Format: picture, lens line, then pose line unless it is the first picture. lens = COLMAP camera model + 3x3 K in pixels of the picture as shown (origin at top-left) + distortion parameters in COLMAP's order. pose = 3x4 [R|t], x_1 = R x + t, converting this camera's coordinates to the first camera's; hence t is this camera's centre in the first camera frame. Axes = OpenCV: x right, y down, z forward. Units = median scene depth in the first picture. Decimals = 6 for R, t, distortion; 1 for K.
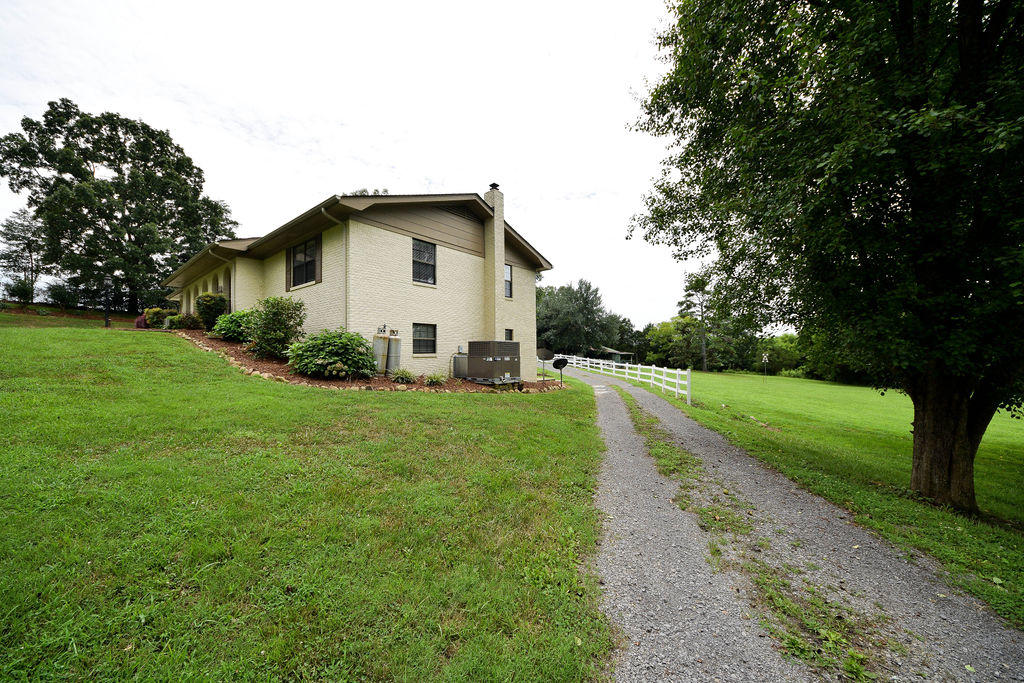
lens RADIAL K [[360.9, 0, 512.0], [0, 360.9, 341.5], [0, 0, 1]] dist [0.000762, -0.000001]
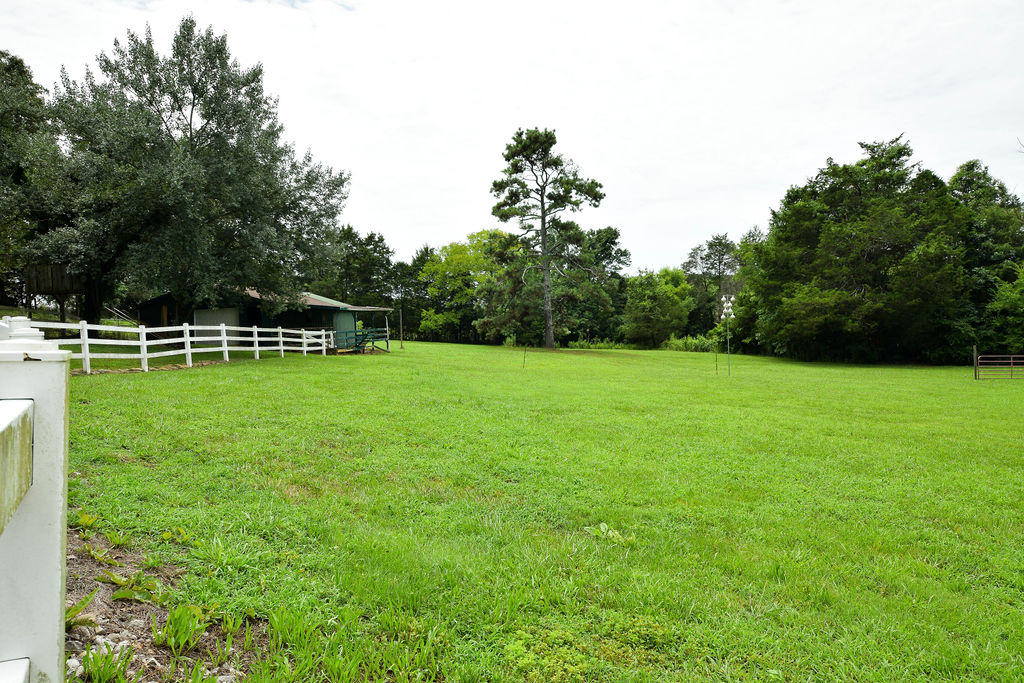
lens RADIAL K [[710.6, 0, 482.5], [0, 710.6, 339.2], [0, 0, 1]] dist [0.005684, -0.004716]
pose [[0.900647, -0.043392, 0.432380, 0.091671], [0.017471, 0.997813, 0.063745, 0.015981], [-0.434200, -0.049857, 0.899436, 0.266398]]
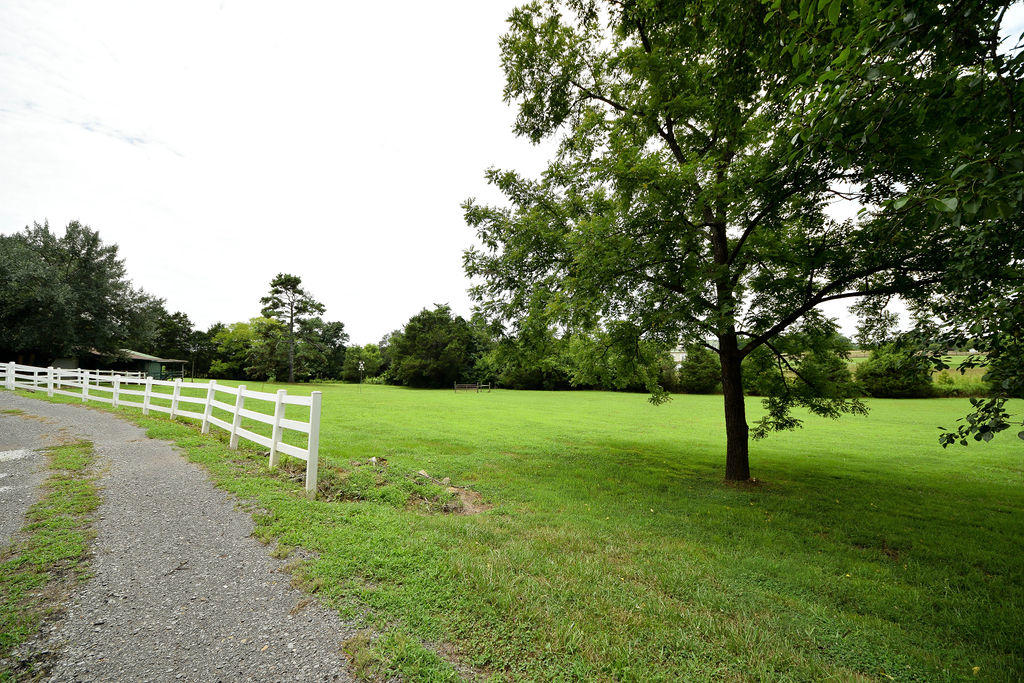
lens RADIAL K [[360.7, 0, 539.2], [0, 360.7, 342.0], [0, 0, 1]] dist [-0.038437, 0.000167]
pose [[0.446181, 0.049458, 0.893575, 0.039883], [-0.026752, 0.998763, -0.041923, 0.005319], [-0.894543, -0.005199, 0.446952, 0.095722]]
